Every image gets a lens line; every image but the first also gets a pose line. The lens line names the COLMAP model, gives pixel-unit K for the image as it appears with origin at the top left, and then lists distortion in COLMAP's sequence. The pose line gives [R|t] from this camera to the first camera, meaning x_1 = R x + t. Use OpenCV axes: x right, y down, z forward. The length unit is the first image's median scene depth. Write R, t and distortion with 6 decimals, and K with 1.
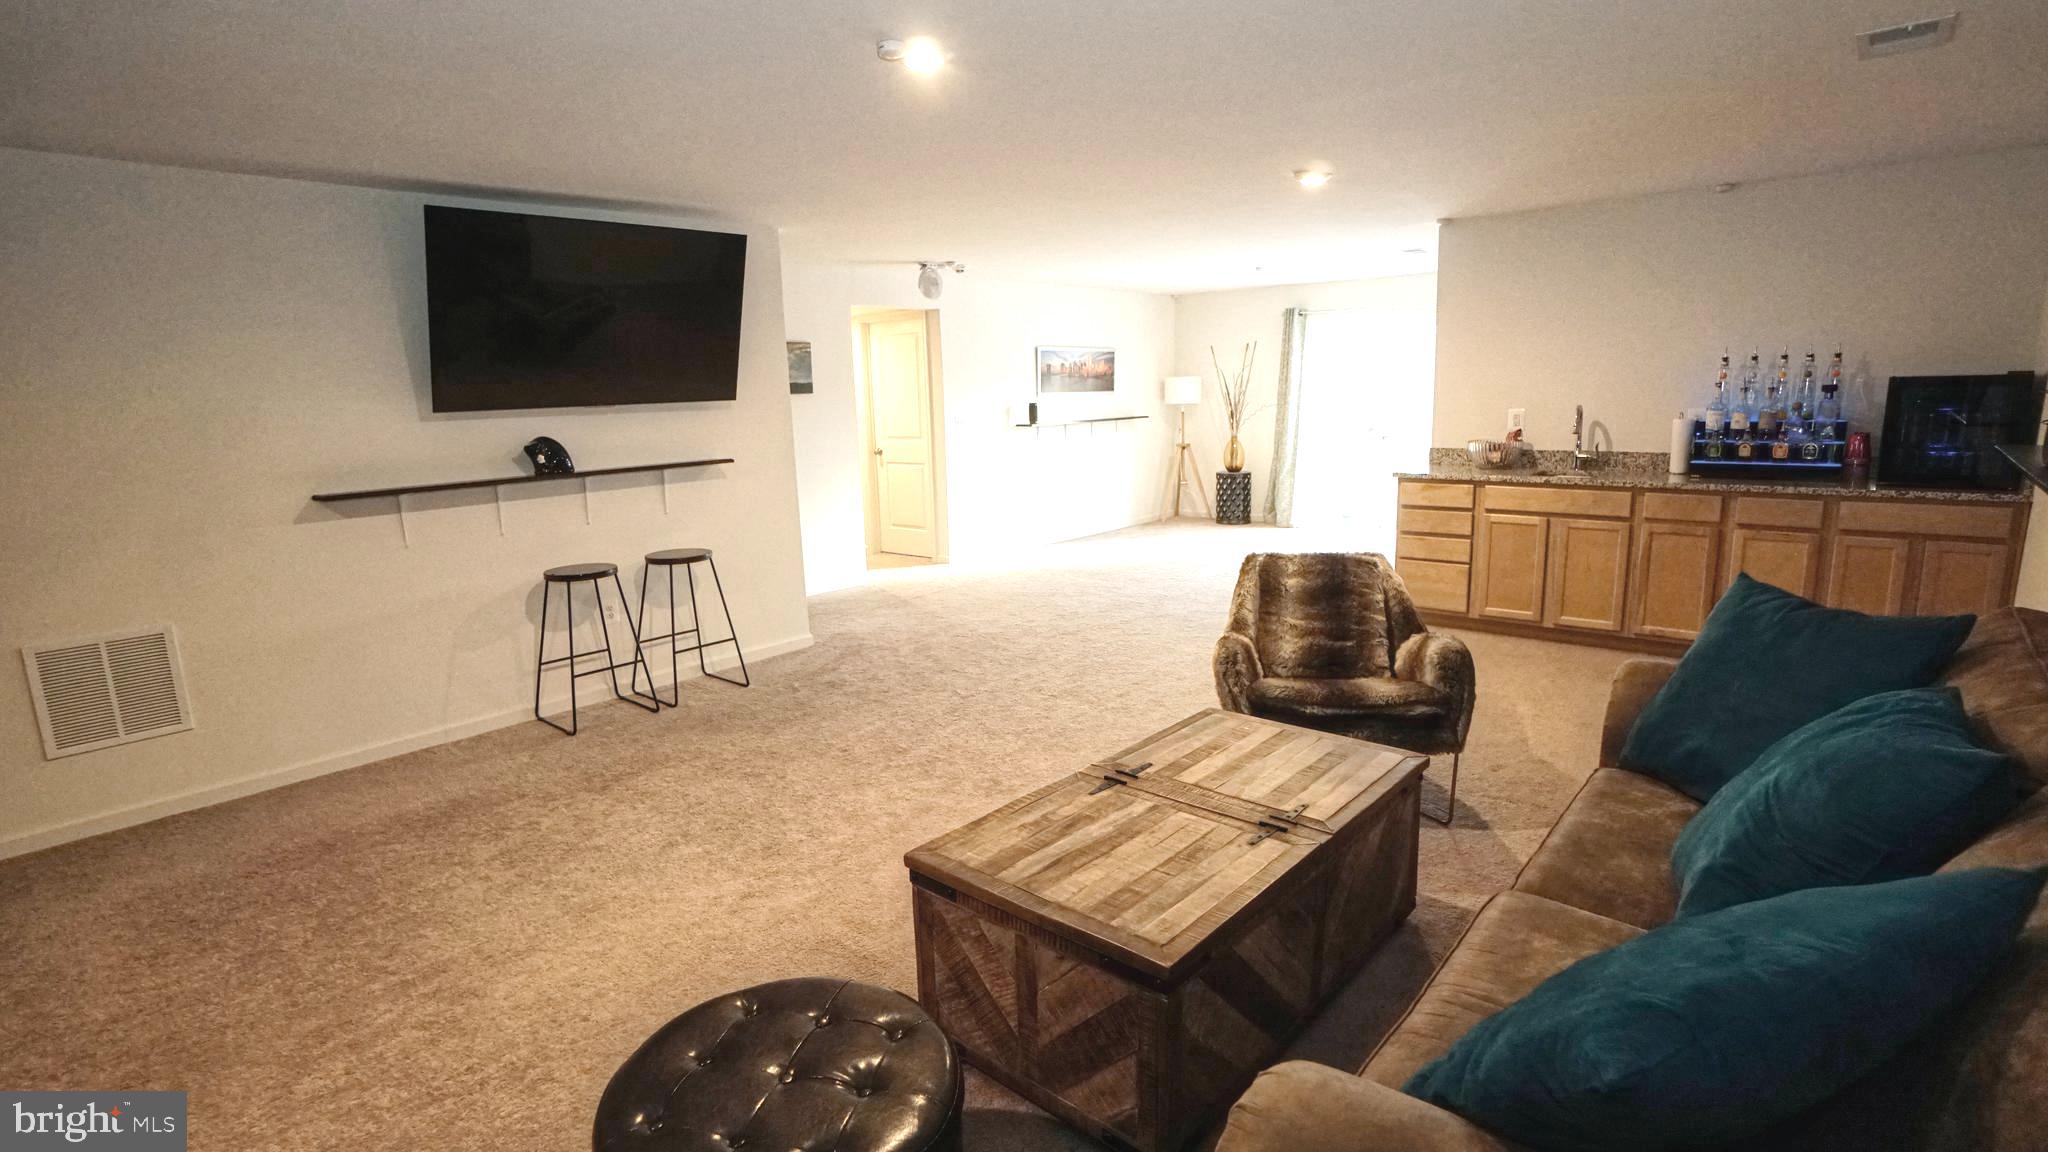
lens RADIAL K [[954.7, 0, 1014.5], [0, 954.7, 569.1], [0, 0, 1]] dist [-0.002514, -0.000277]
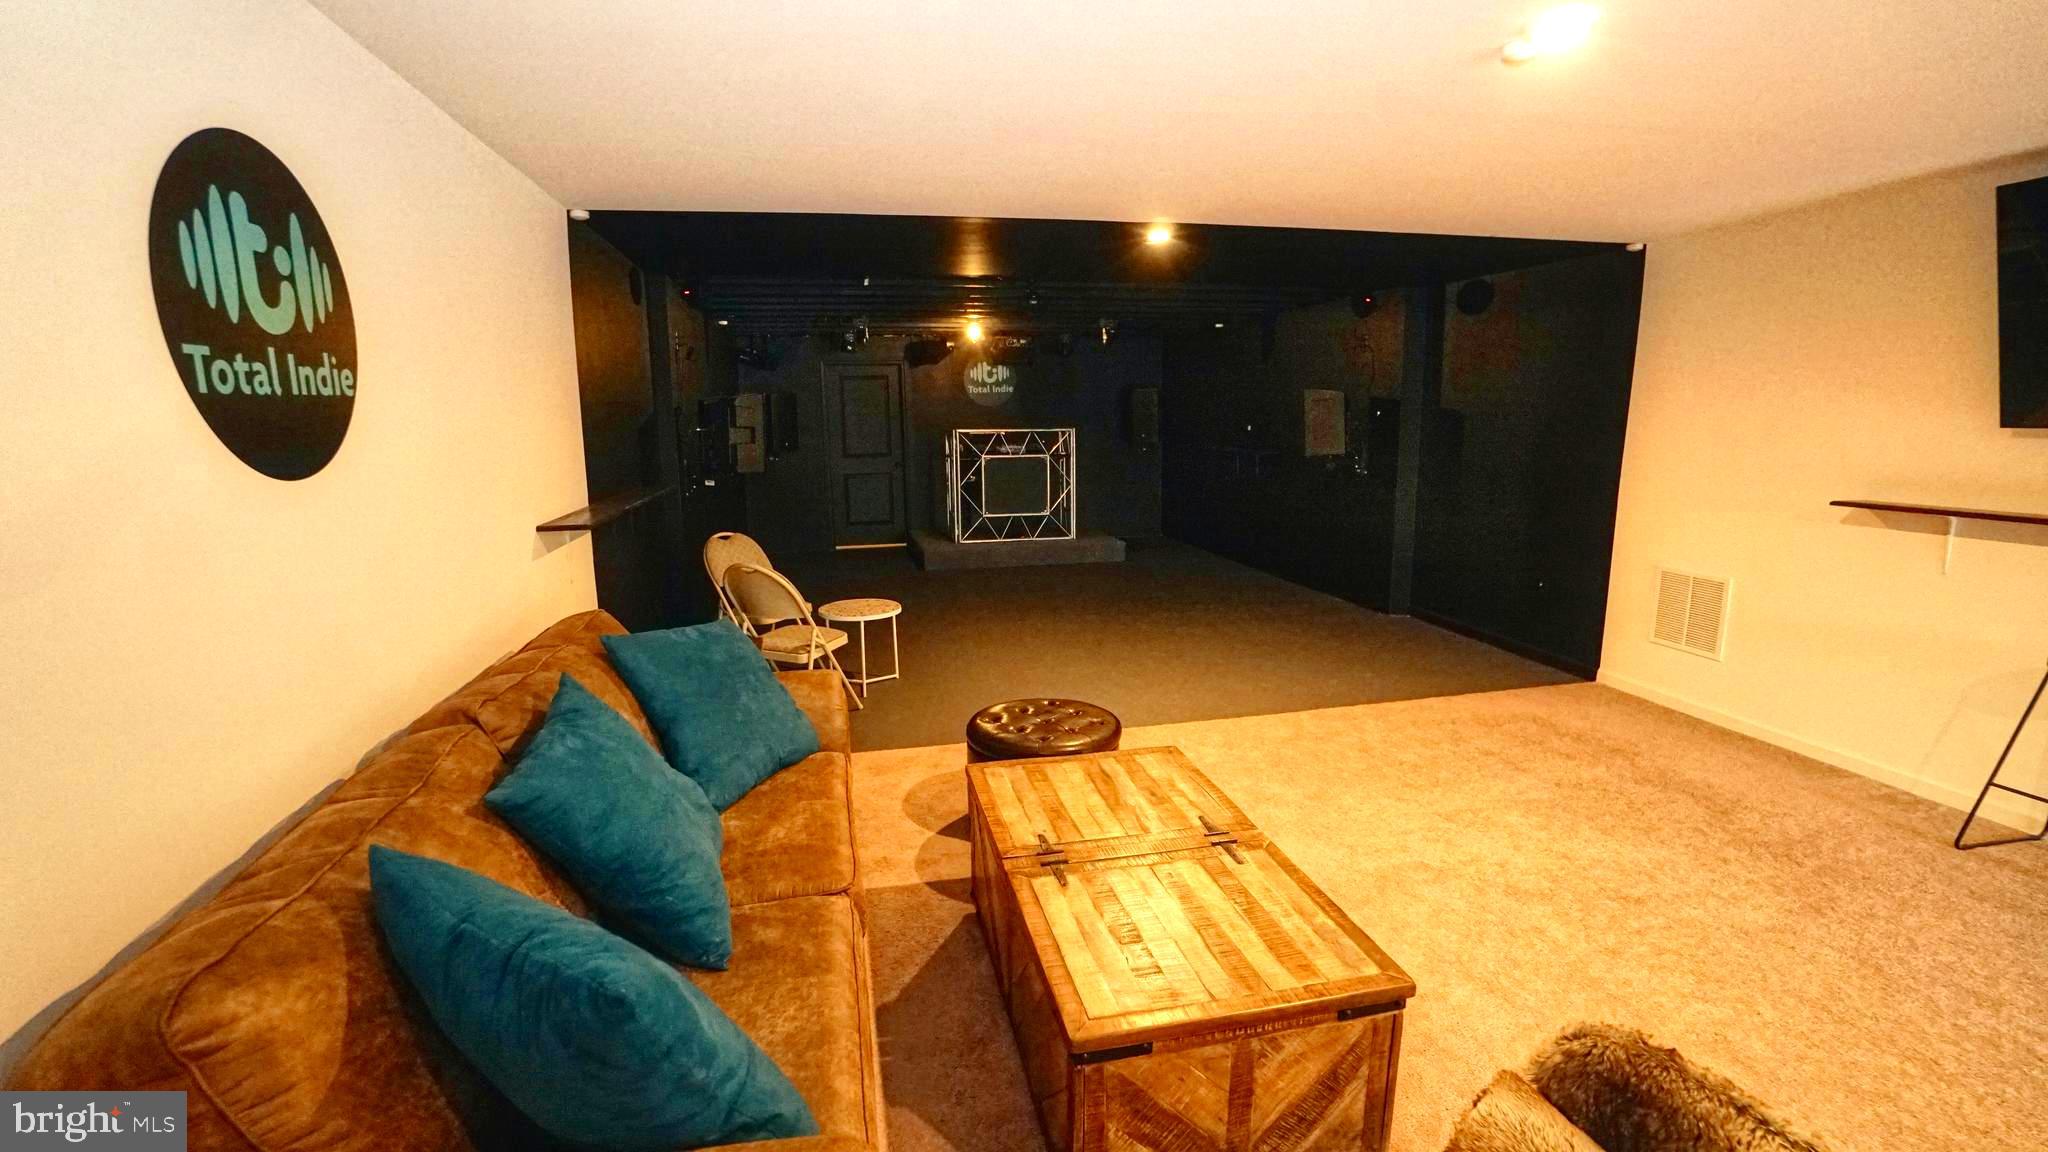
lens RADIAL K [[886.8, 0, 1013.1], [0, 886.8, 557.9], [0, 0, 1]] dist [-0.002190, 0.000024]
pose [[-0.574297, 0.176873, -0.799311, 0.884250], [-0.128028, 0.944962, 0.301090, -0.289998], [0.808574, 0.275250, -0.520044, 1.191729]]
